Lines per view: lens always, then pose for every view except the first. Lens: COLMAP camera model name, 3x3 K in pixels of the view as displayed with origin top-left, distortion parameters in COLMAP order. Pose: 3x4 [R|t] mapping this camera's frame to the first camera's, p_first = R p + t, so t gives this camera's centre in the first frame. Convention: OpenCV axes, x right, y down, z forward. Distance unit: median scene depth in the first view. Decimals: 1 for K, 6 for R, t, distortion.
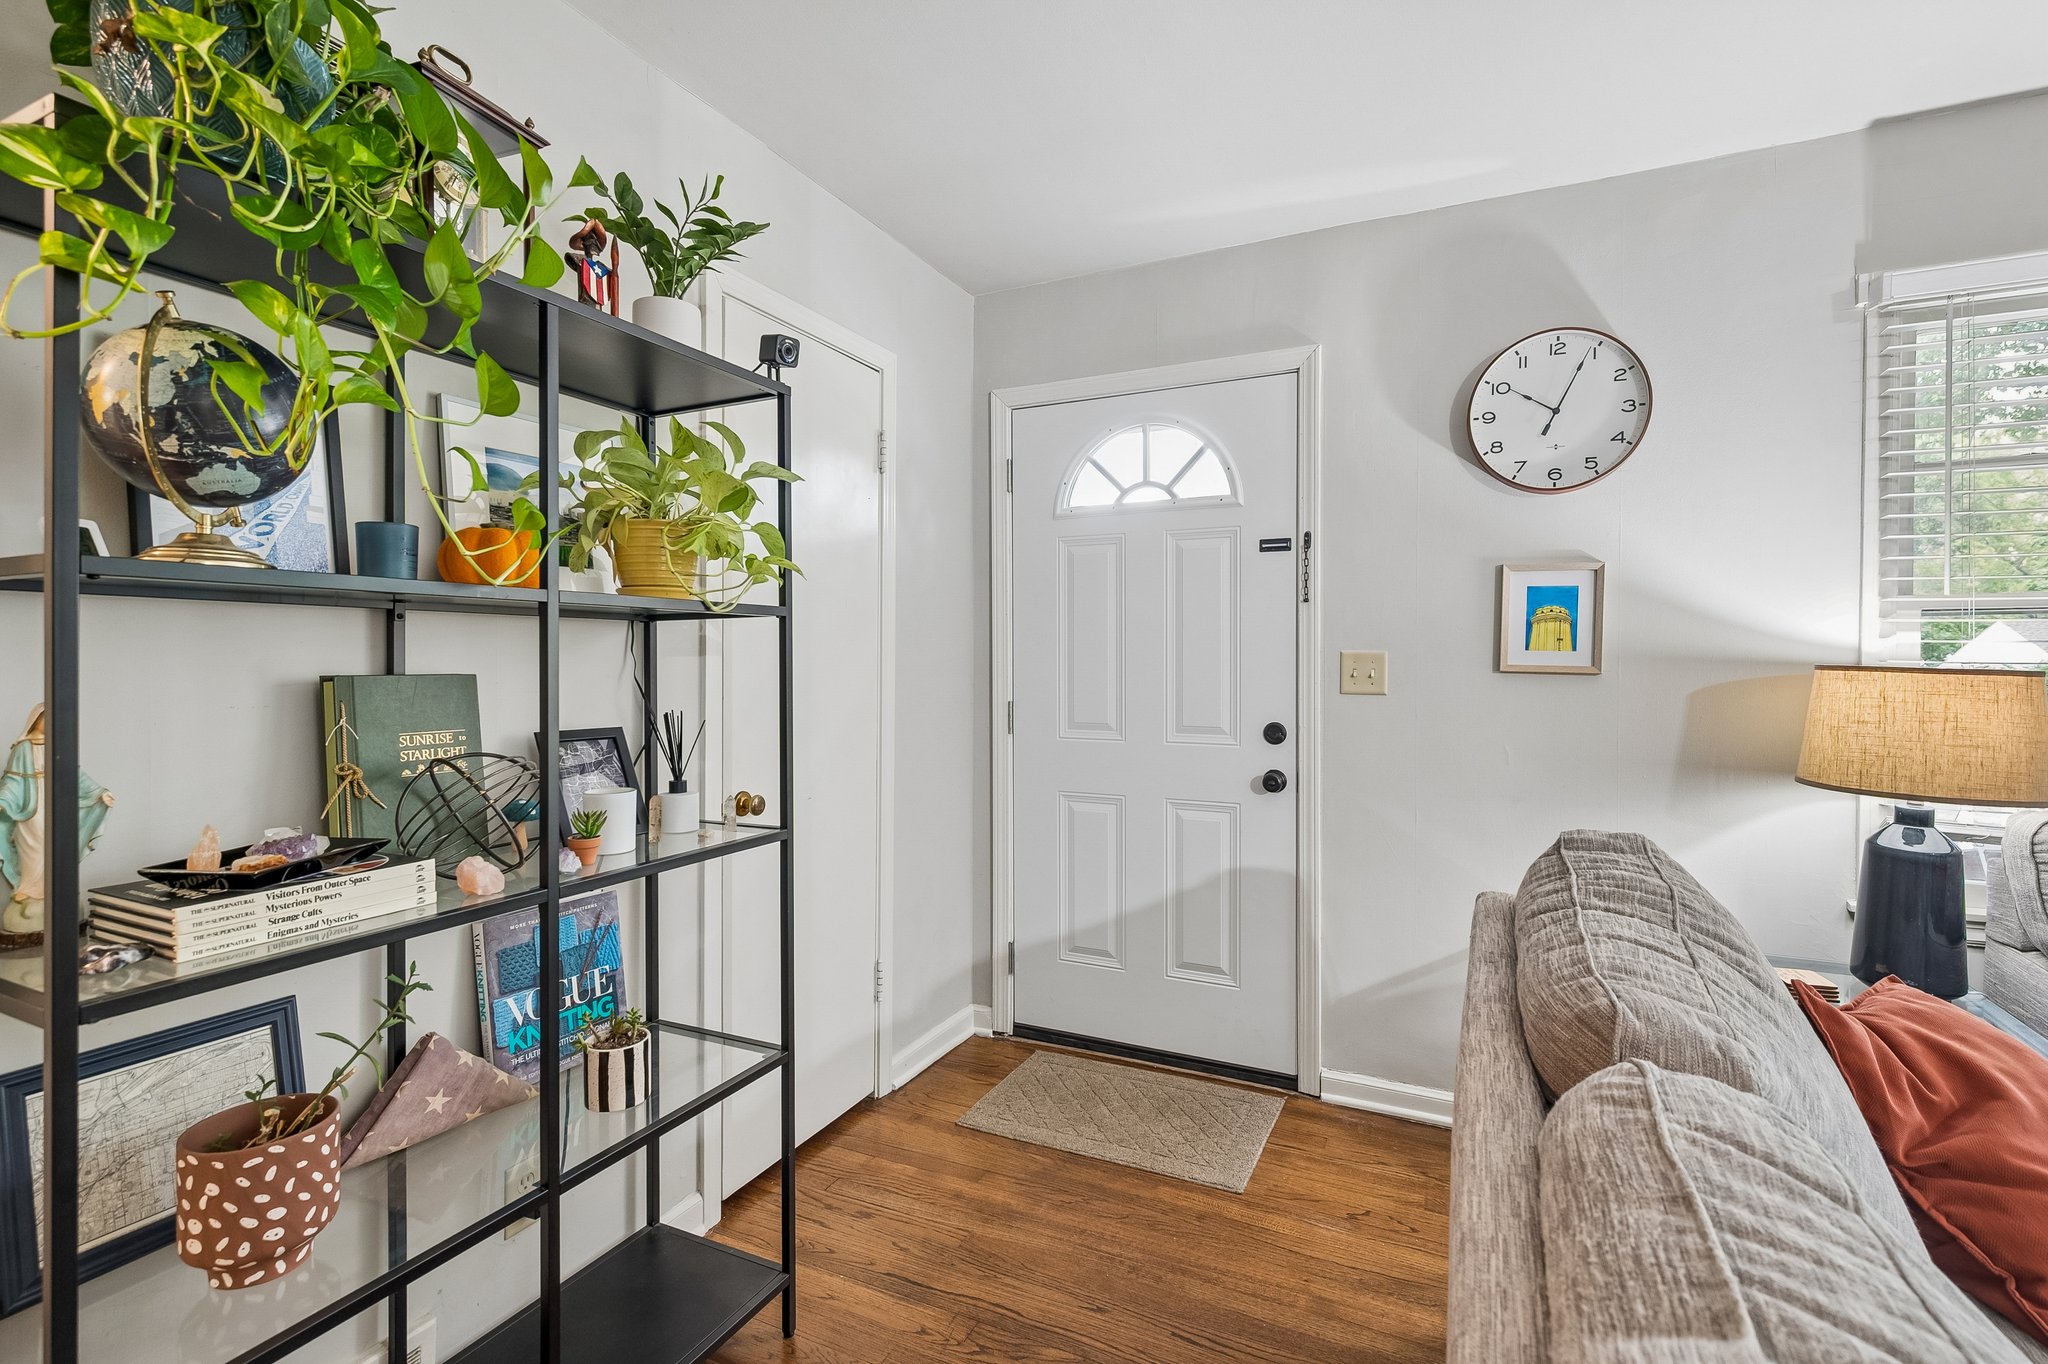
lens RADIAL K [[934.2, 0, 1022.2], [0, 934.2, 665.6], [0, 0, 1]] dist [-0.001554, -0.000675]
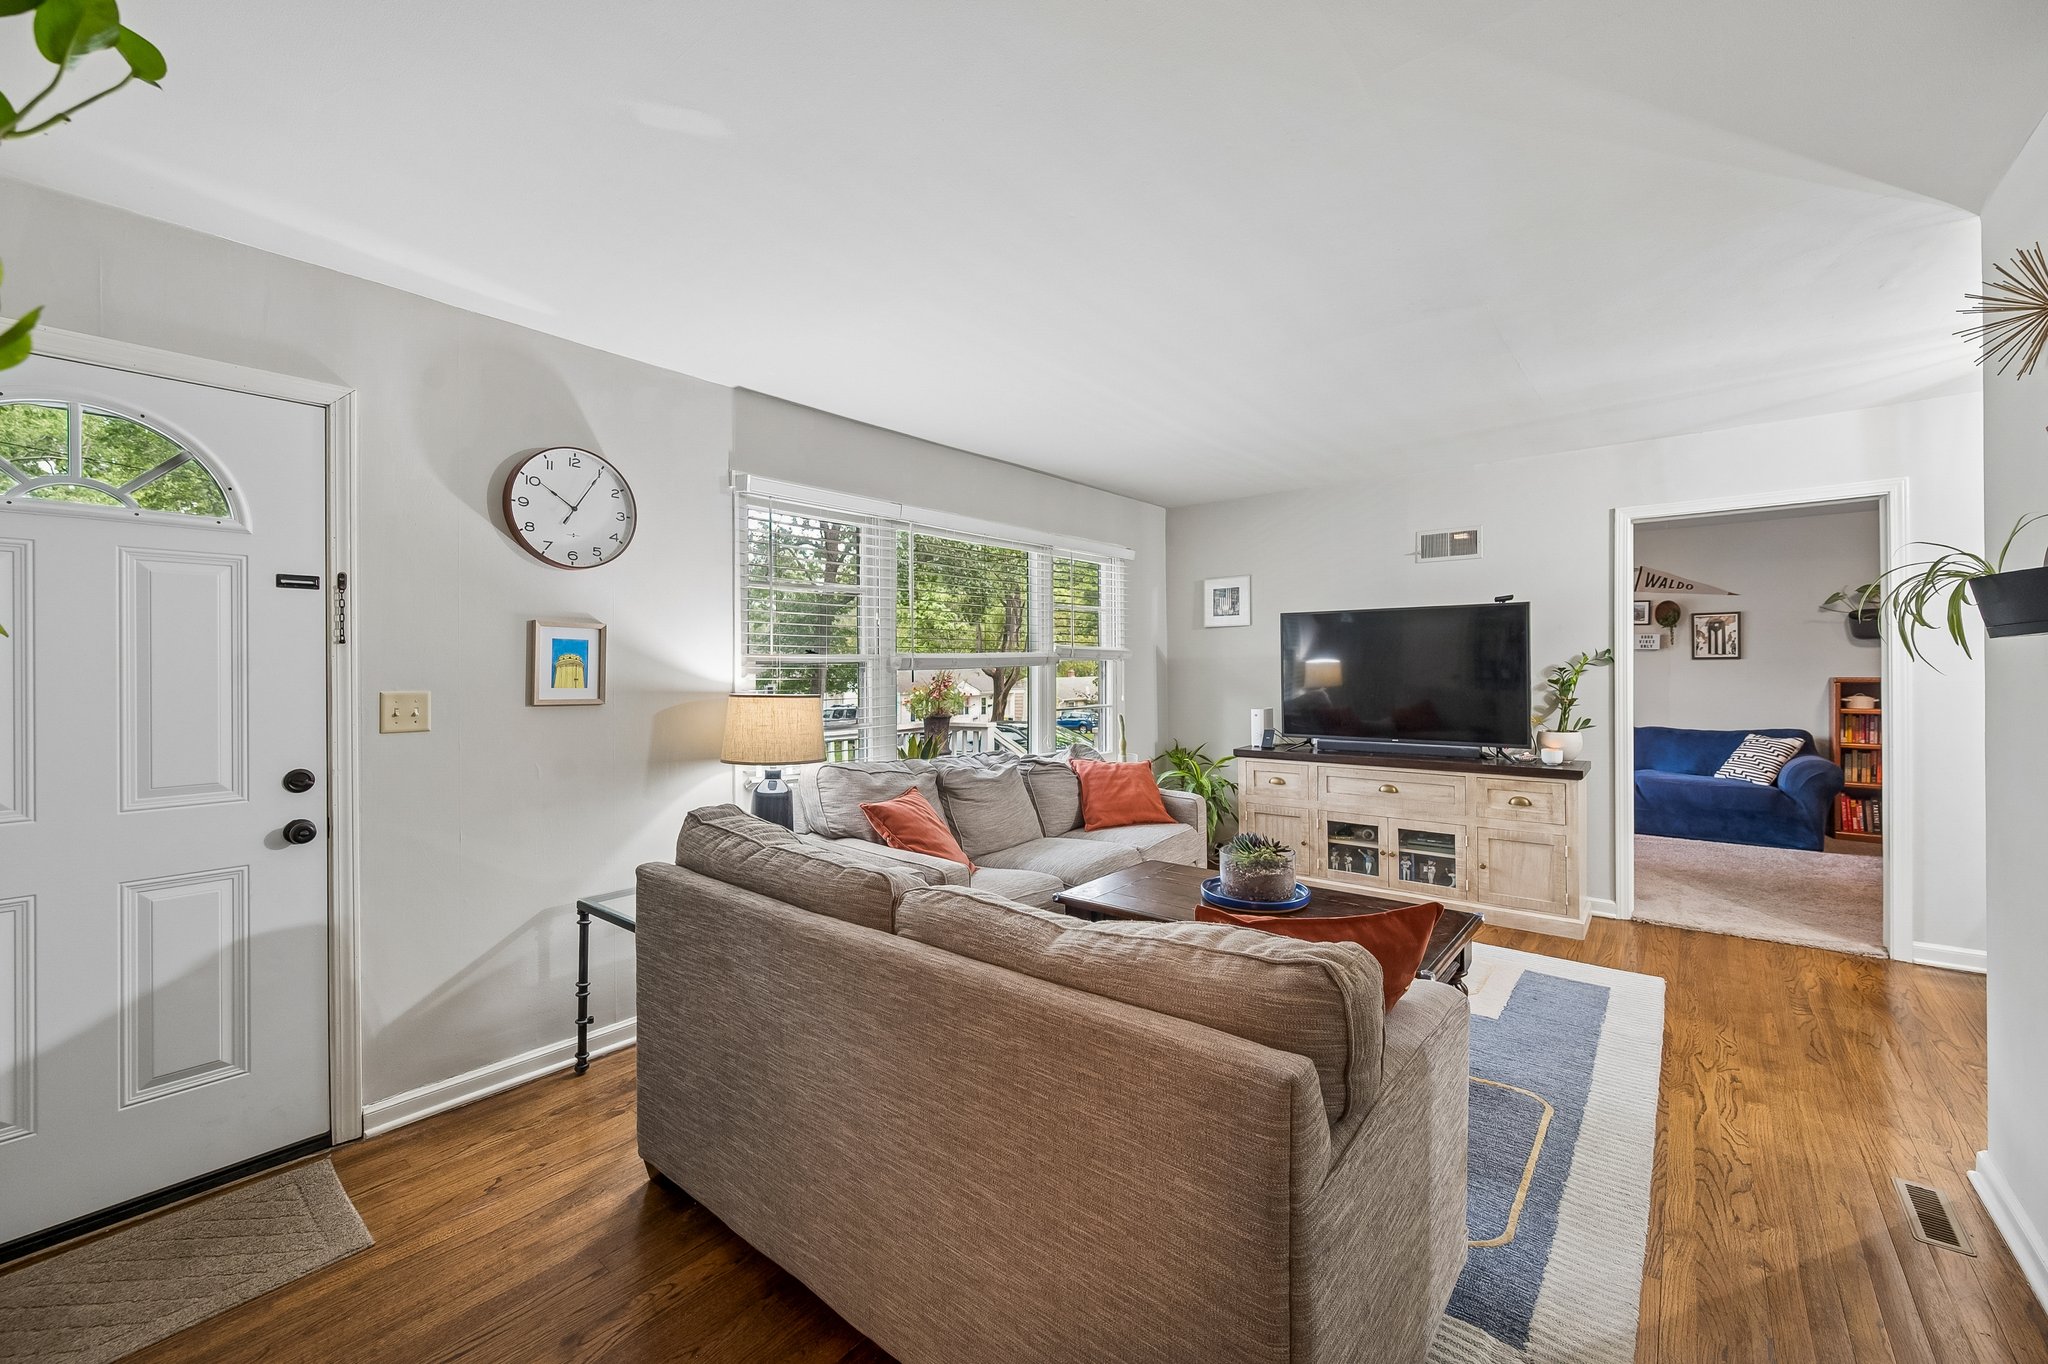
lens RADIAL K [[818.4, 0, 1024.2], [0, 818.4, 665.9], [0, 0, 1]] dist [0.000656, -0.000076]
pose [[0.227621, 0.000149, 0.973750, -0.413168], [0.016229, 0.999861, -0.003946, -0.031949], [-0.973614, 0.016701, 0.227587, 0.107156]]
